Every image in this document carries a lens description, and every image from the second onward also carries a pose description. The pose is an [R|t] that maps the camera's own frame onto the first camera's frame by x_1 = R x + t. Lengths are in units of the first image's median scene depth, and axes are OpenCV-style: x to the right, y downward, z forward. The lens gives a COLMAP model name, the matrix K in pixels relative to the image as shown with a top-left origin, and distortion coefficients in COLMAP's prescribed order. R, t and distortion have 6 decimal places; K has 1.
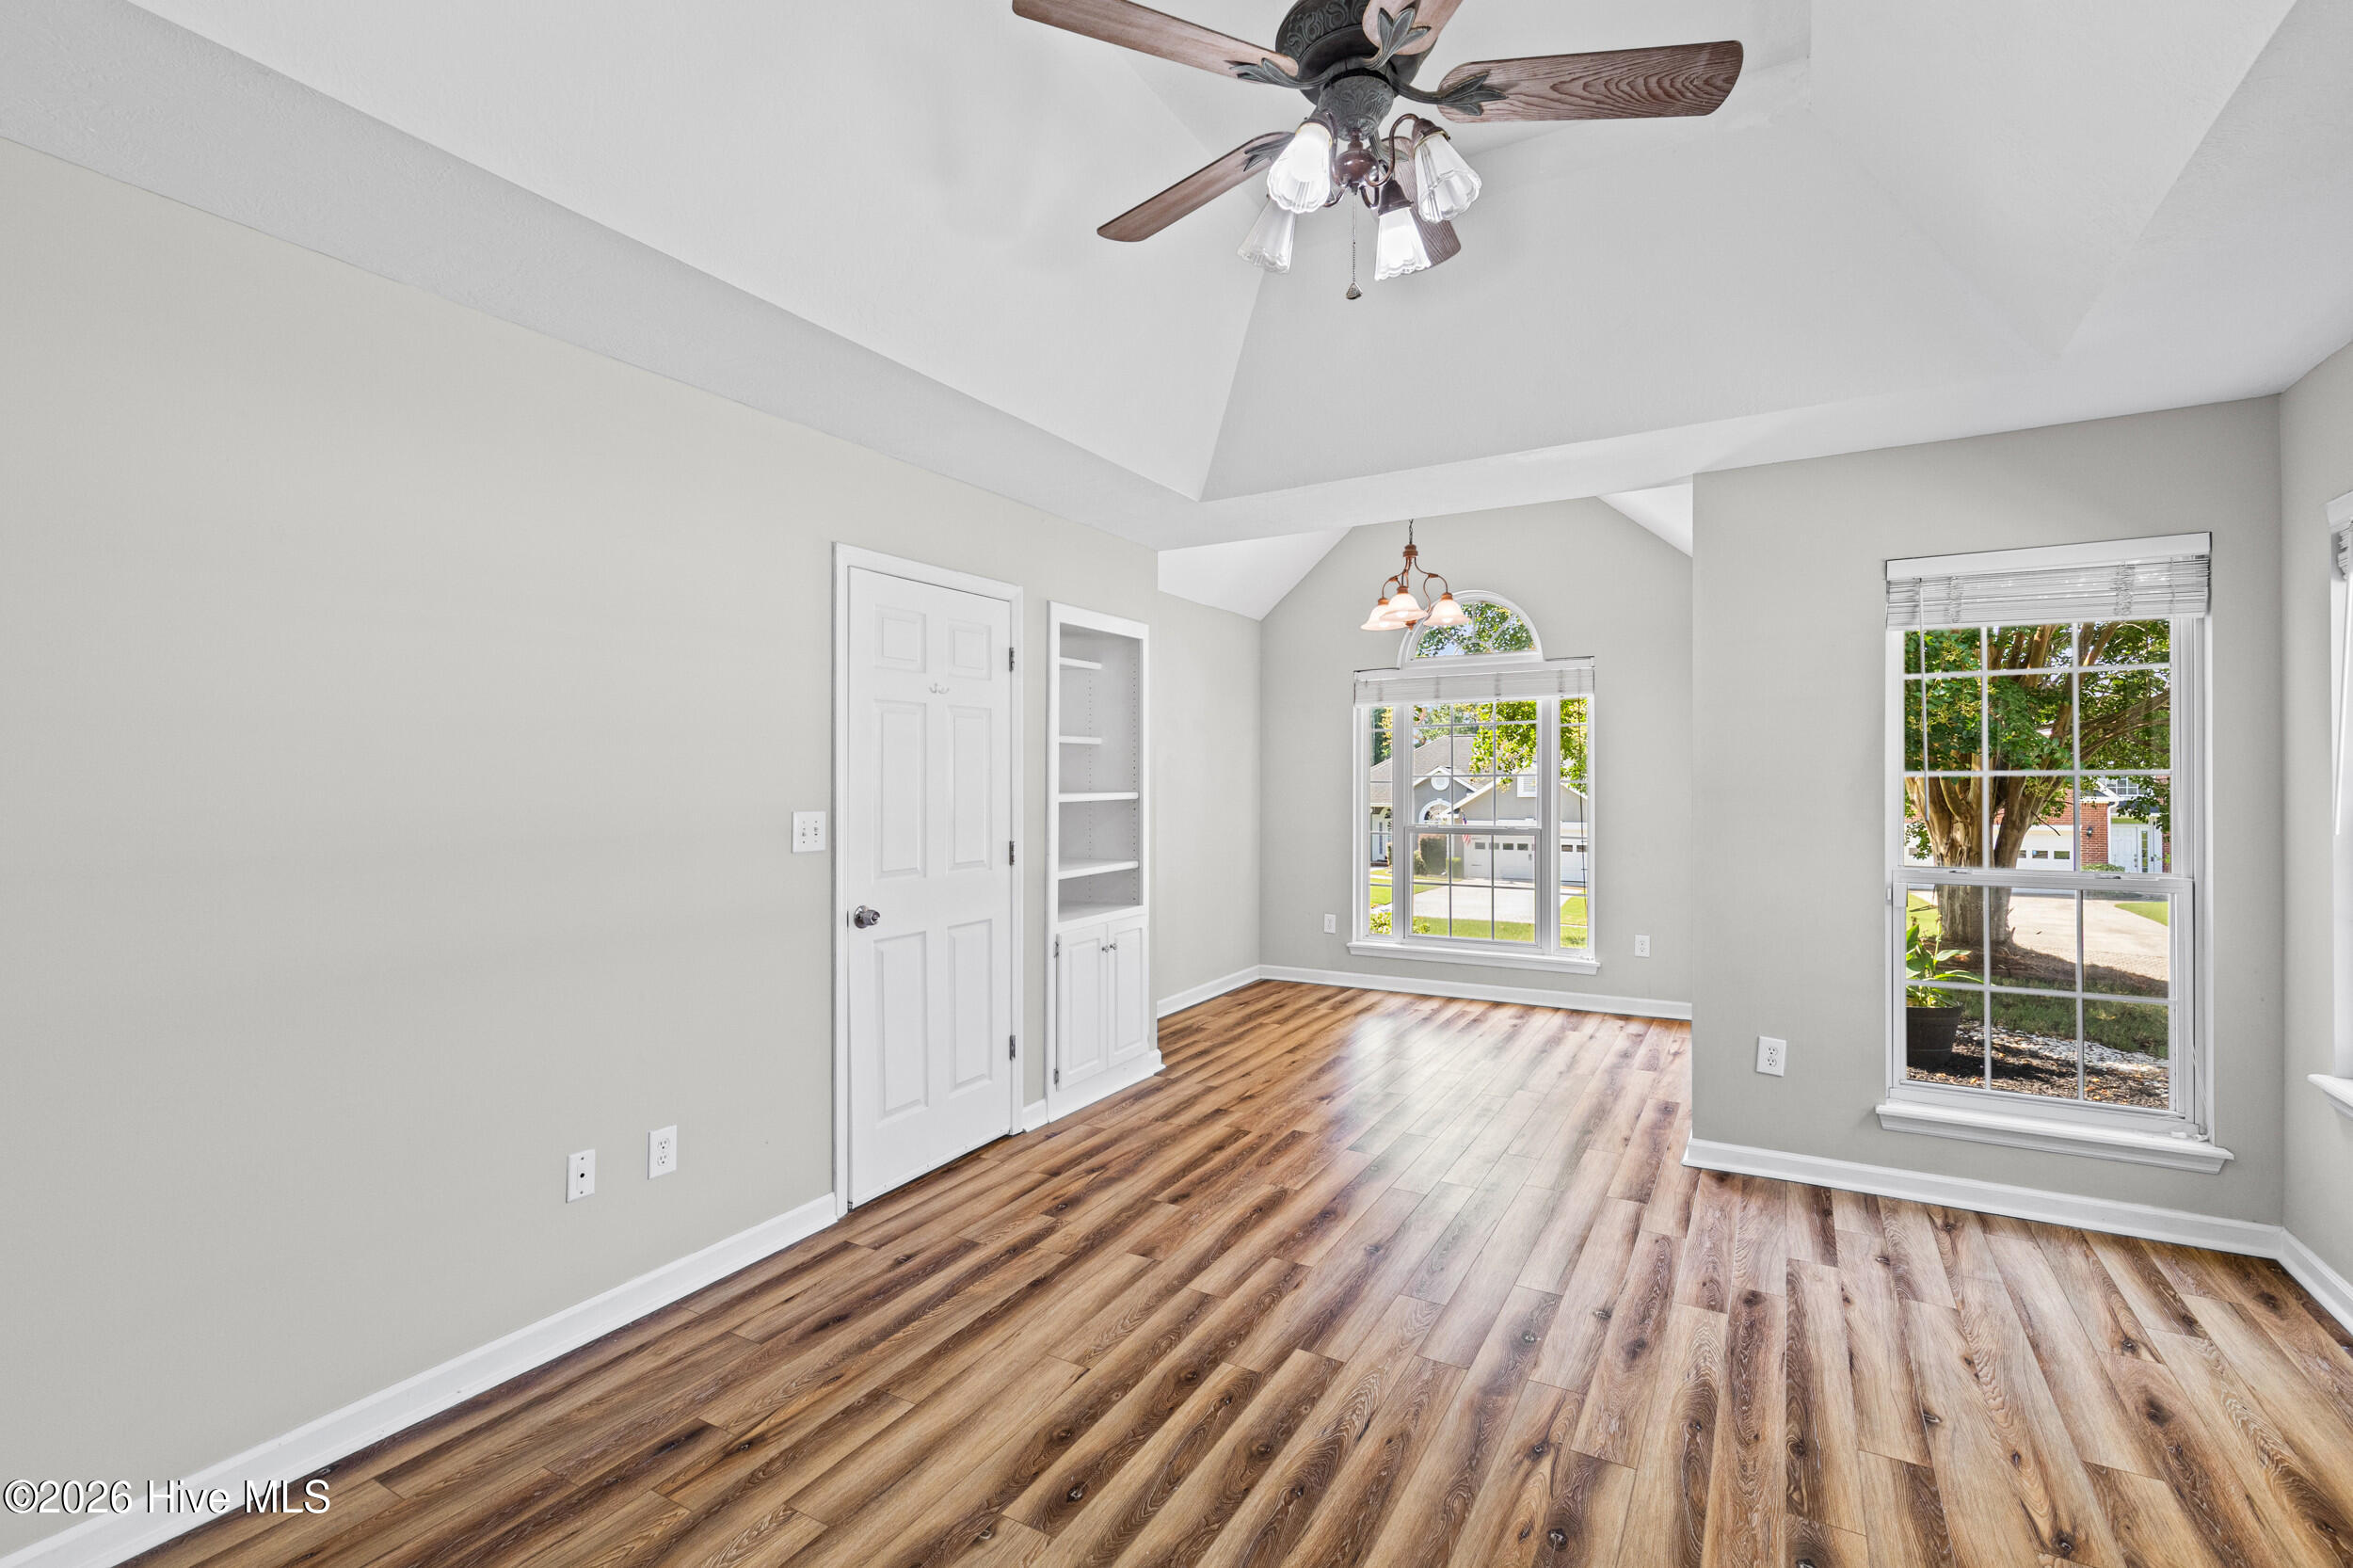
lens RADIAL K [[1072.2, 0, 1178.9], [0, 1072.2, 780.6], [0, 0, 1]] dist [0.005139, 0.000965]
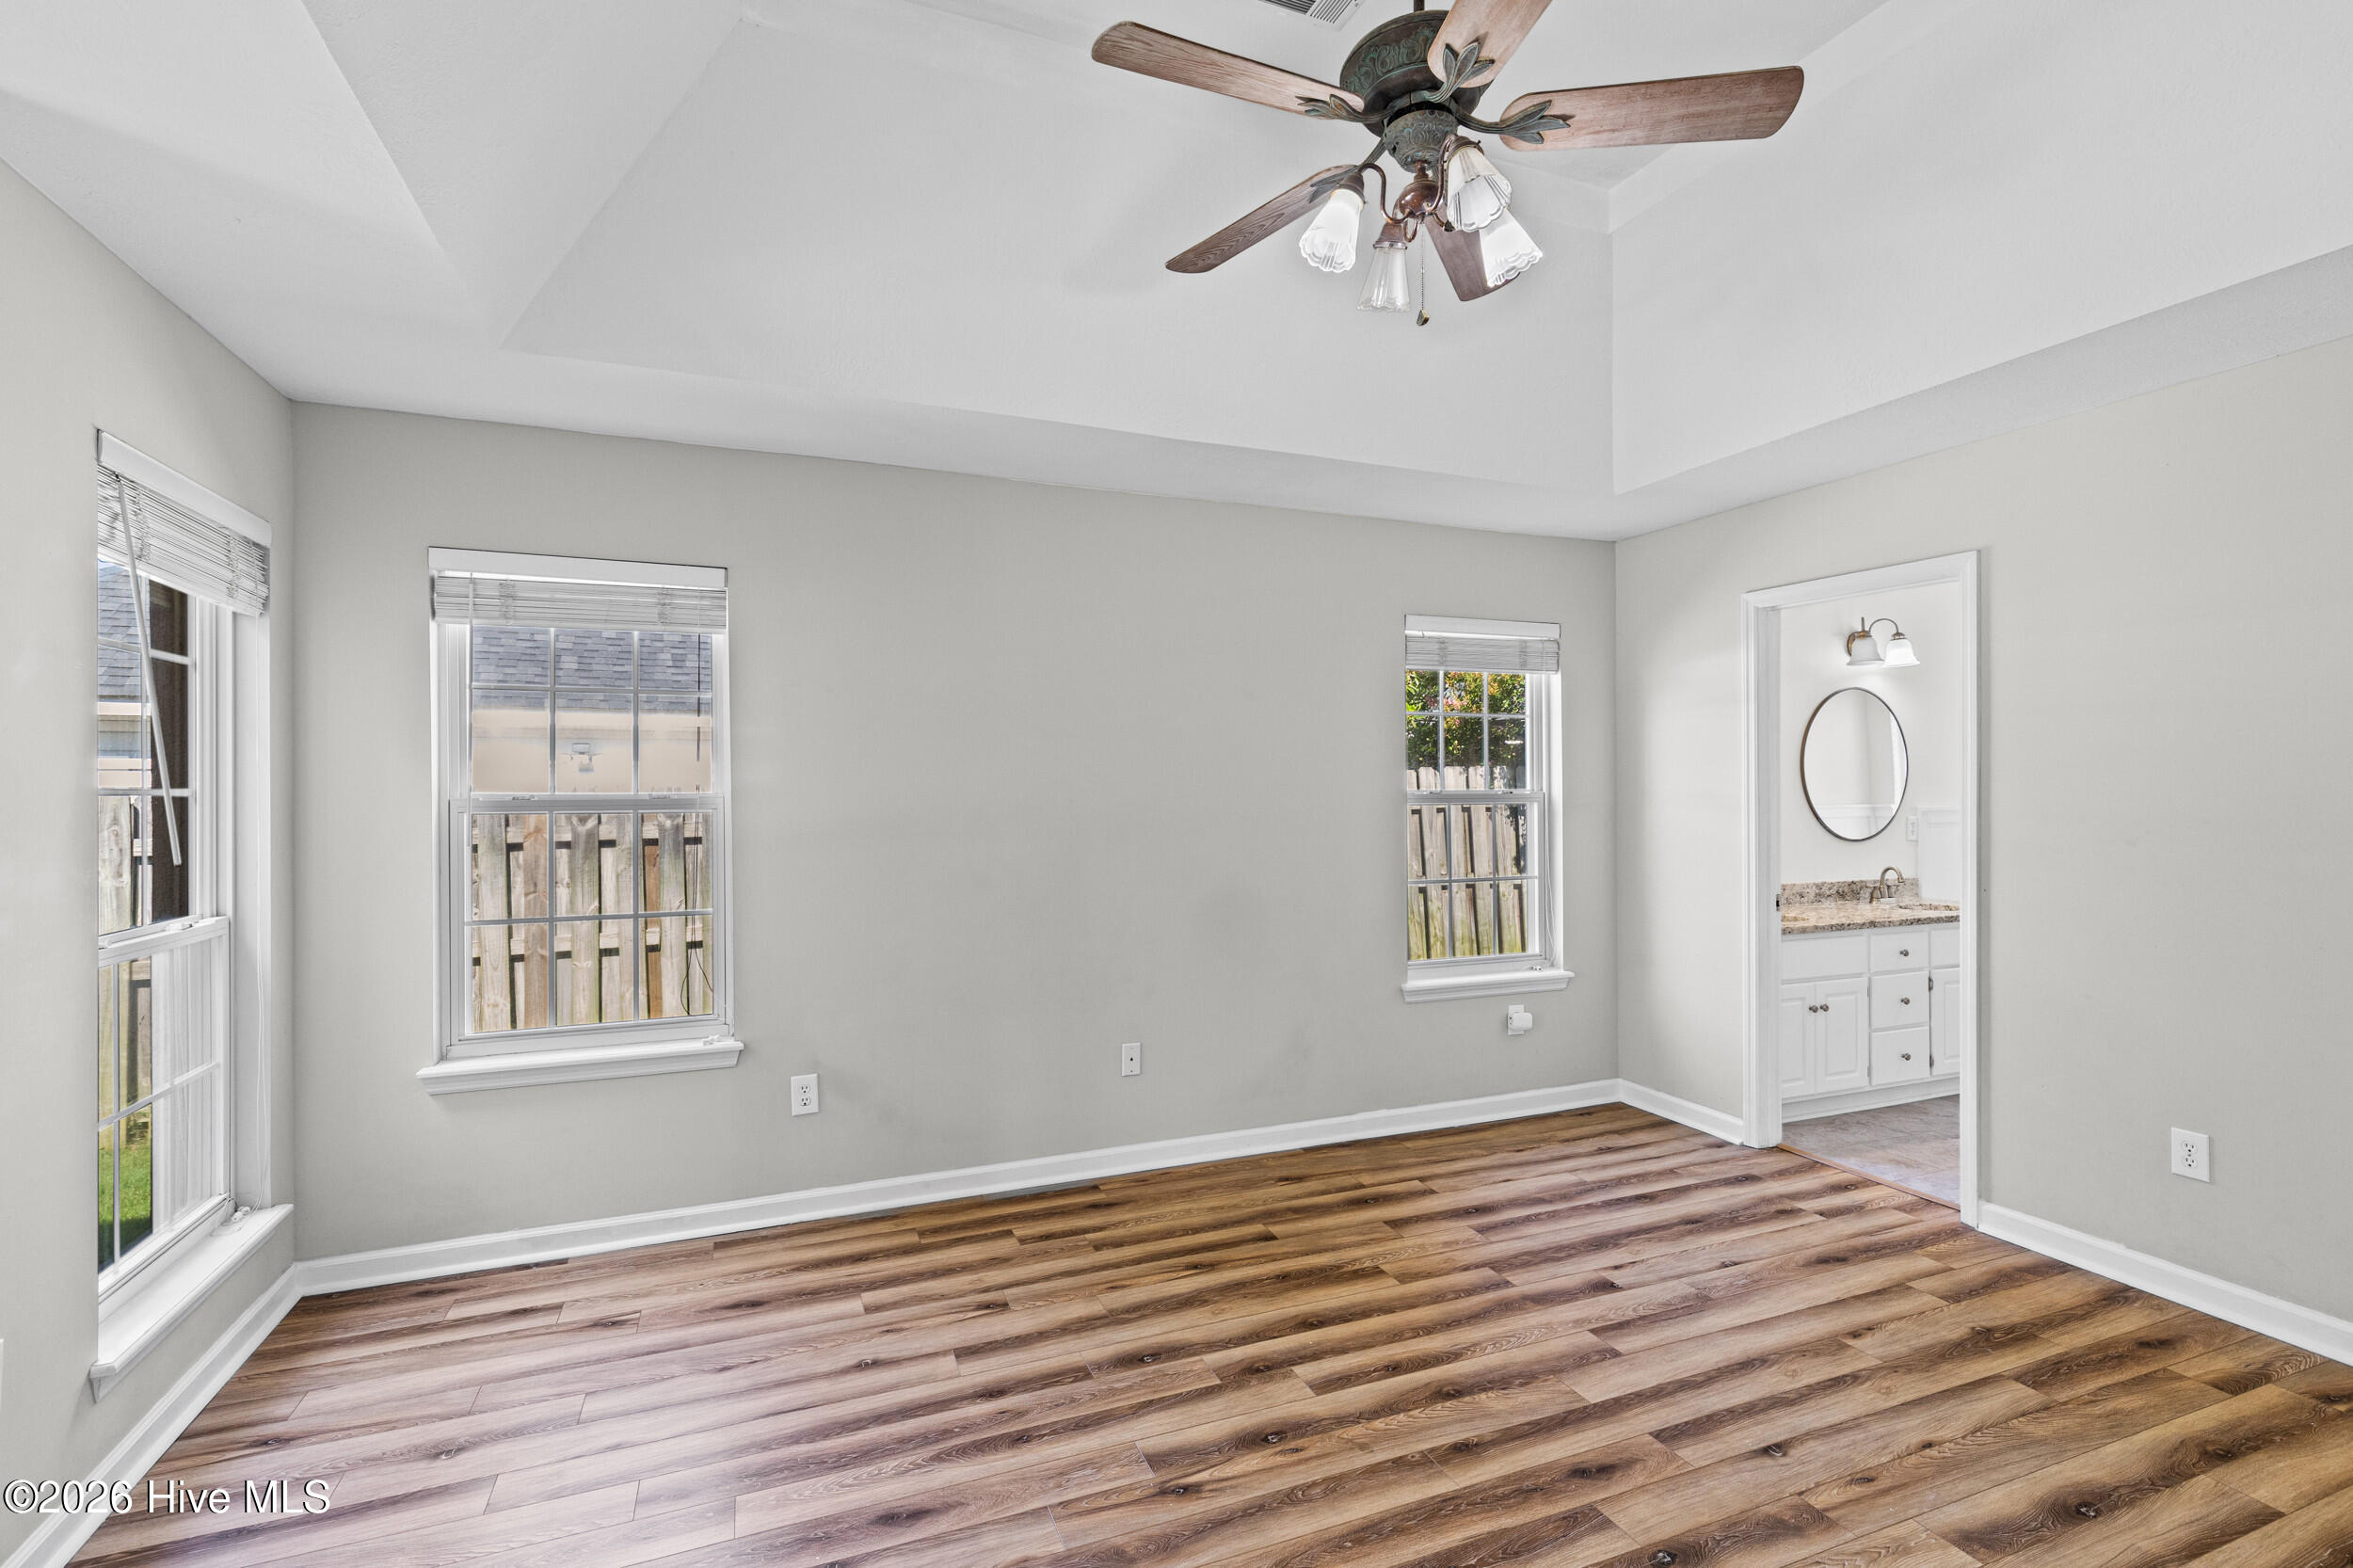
lens RADIAL K [[1072.2, 0, 1176.5], [0, 1072.2, 788.2], [0, 0, 1]] dist [0.005139, 0.000965]
pose [[-0.787886, 0.006325, 0.615789, -0.223113], [0.007072, 0.999974, -0.001223, 0.000957], [-0.615780, 0.003391, -0.787911, 1.542280]]
